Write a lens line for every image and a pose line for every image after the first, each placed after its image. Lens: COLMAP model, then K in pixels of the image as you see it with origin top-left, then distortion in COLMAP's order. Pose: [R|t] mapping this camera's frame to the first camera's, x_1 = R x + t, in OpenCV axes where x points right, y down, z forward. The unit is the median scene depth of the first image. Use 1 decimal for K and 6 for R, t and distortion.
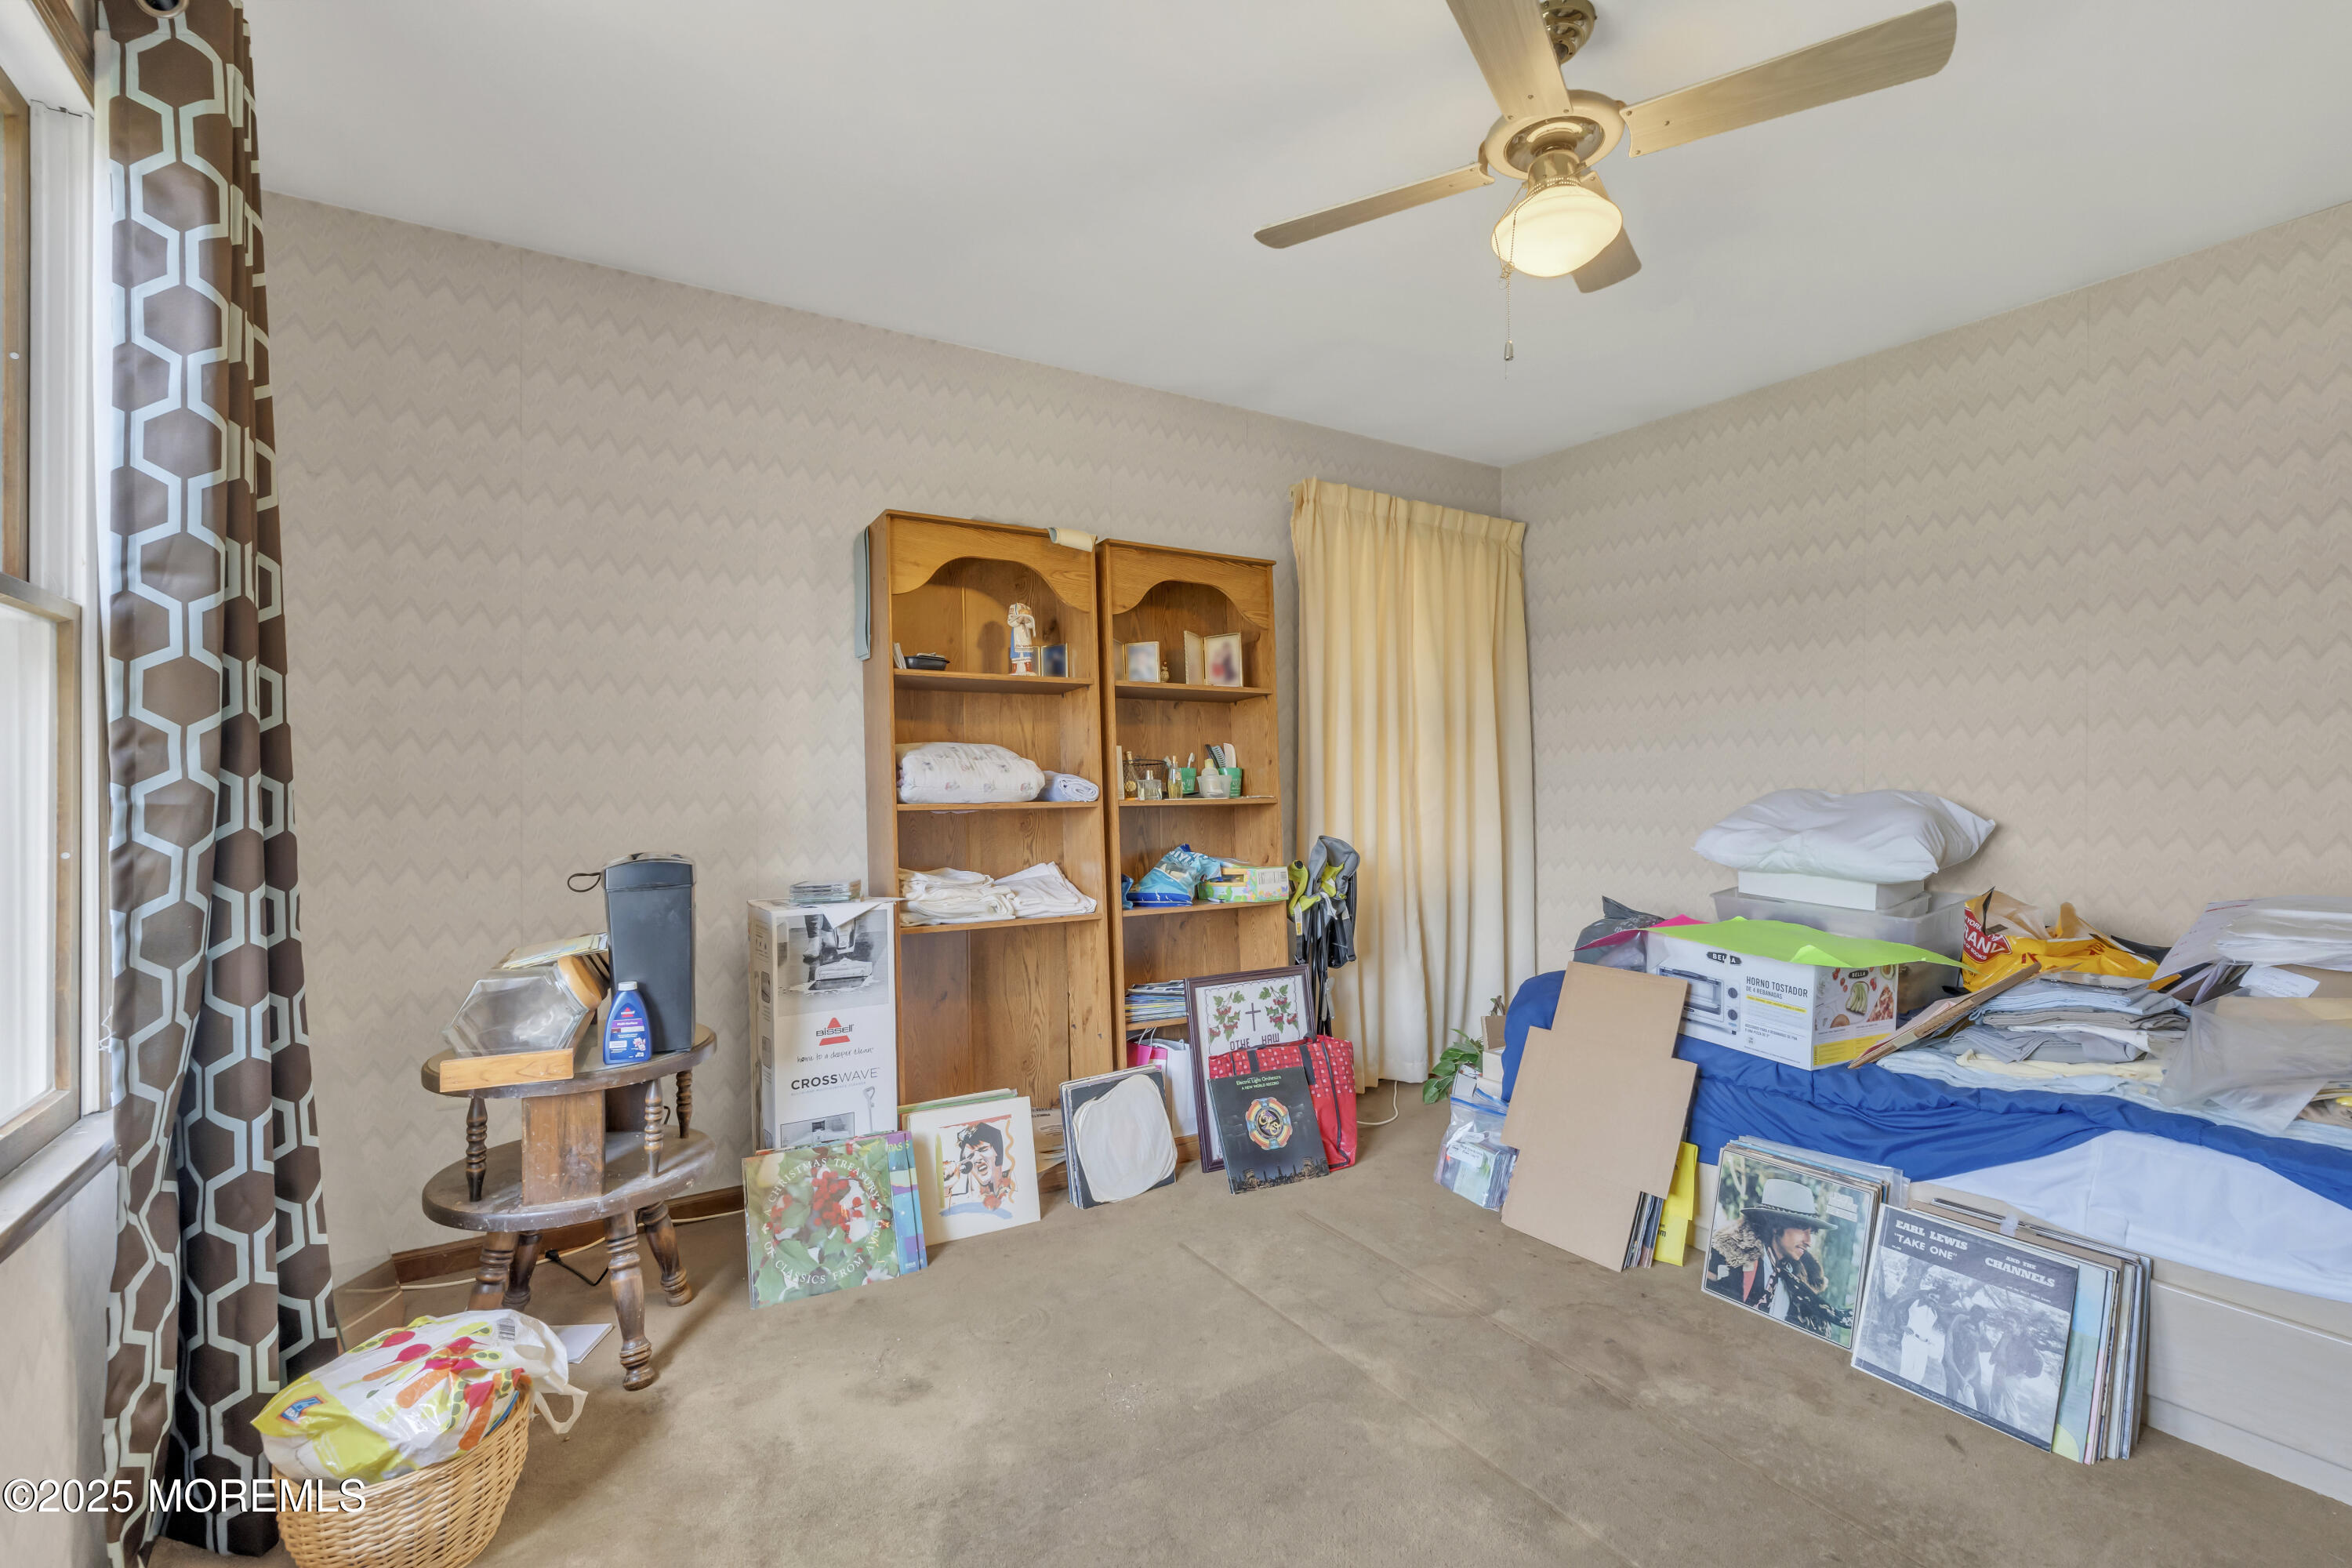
lens RADIAL K [[1085.2, 0, 1180.0], [0, 1085.2, 796.3], [0, 0, 1]] dist [-0.002459, 0.000404]
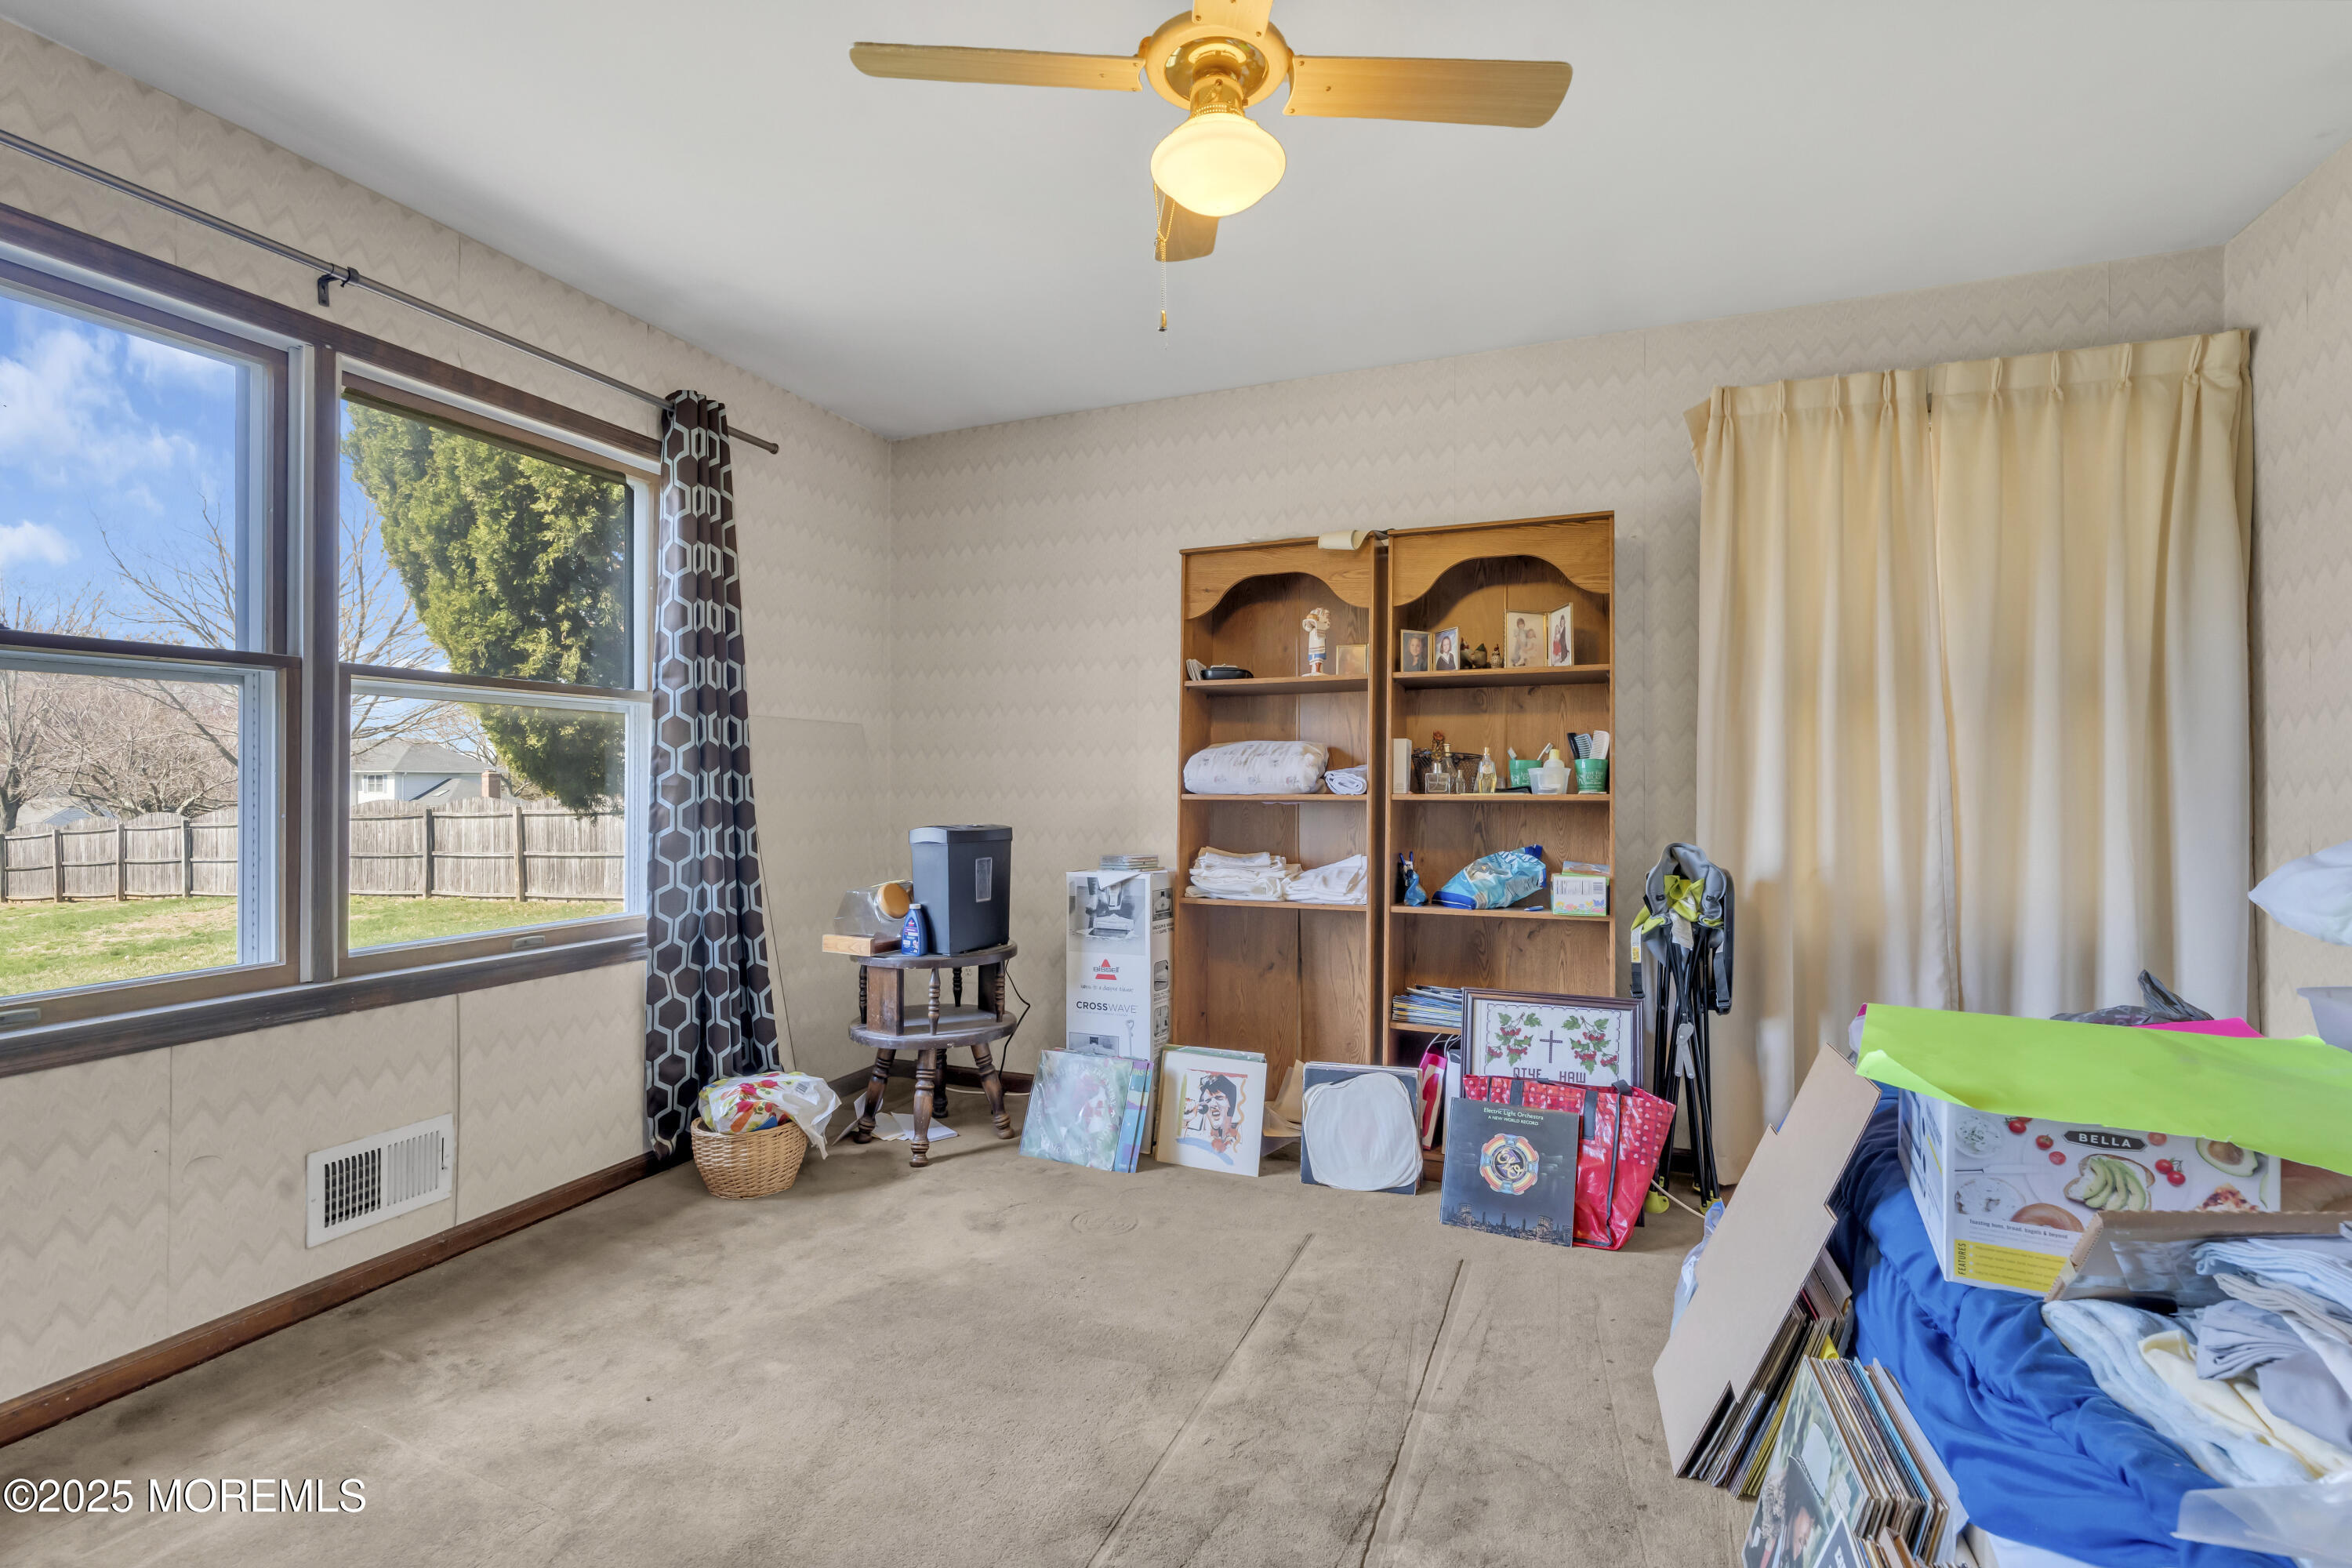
lens RADIAL K [[1087.5, 0, 1162.3], [0, 1087.5, 789.6], [0, 0, 1]] dist [-0.001624, 0.000289]
pose [[0.569895, 0.008578, -0.821673, 0.666097], [-0.011513, 0.999931, 0.002454, -0.000291], [0.821637, 0.008062, 0.569954, 0.275557]]
